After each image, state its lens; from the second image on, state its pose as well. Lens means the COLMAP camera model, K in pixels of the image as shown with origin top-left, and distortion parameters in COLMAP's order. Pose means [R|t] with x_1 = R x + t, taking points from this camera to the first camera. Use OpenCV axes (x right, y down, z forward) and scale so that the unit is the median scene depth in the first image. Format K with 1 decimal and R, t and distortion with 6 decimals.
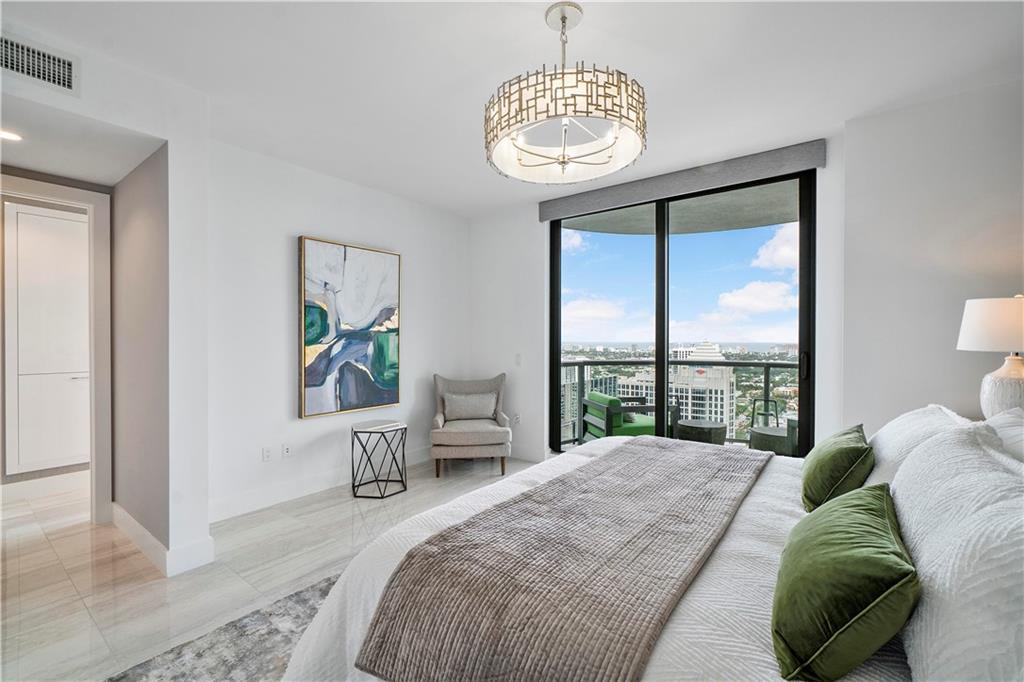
lens RADIAL K [[445.5, 0, 501.3], [0, 445.5, 341.0], [0, 0, 1]] dist [-0.000709, 0.001349]
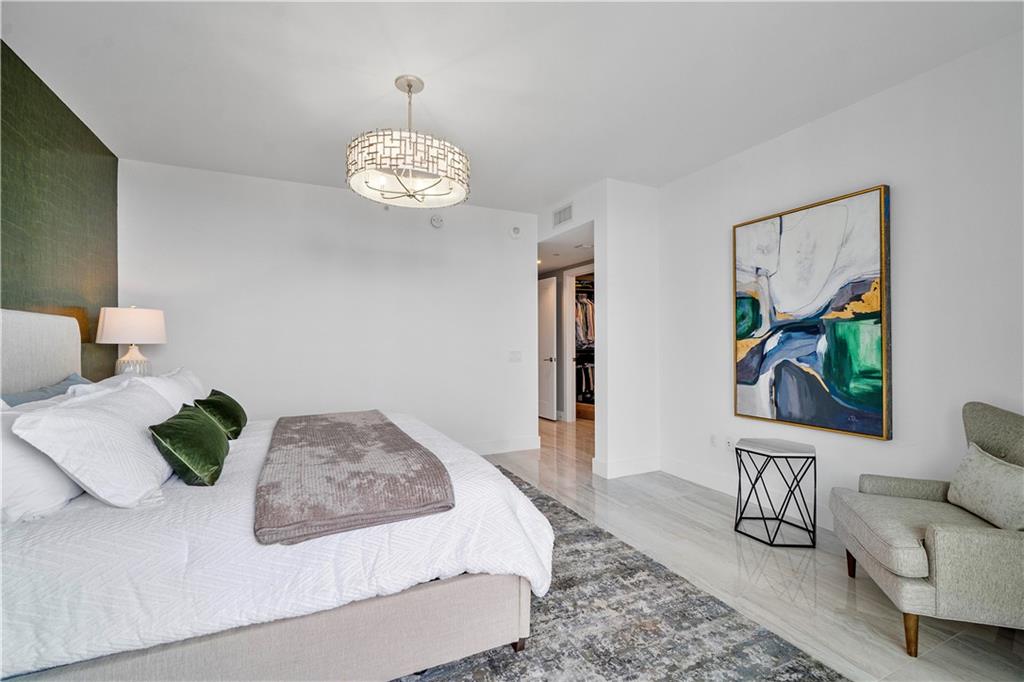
lens RADIAL K [[445.5, 0, 507.6], [0, 445.5, 338.2], [0, 0, 1]] dist [-0.000709, 0.001349]
pose [[-0.452355, -0.000725, -0.891837, 0.592281], [0.006197, 0.999973, -0.003956, 0.007220], [0.891816, -0.007316, -0.452339, 0.931153]]
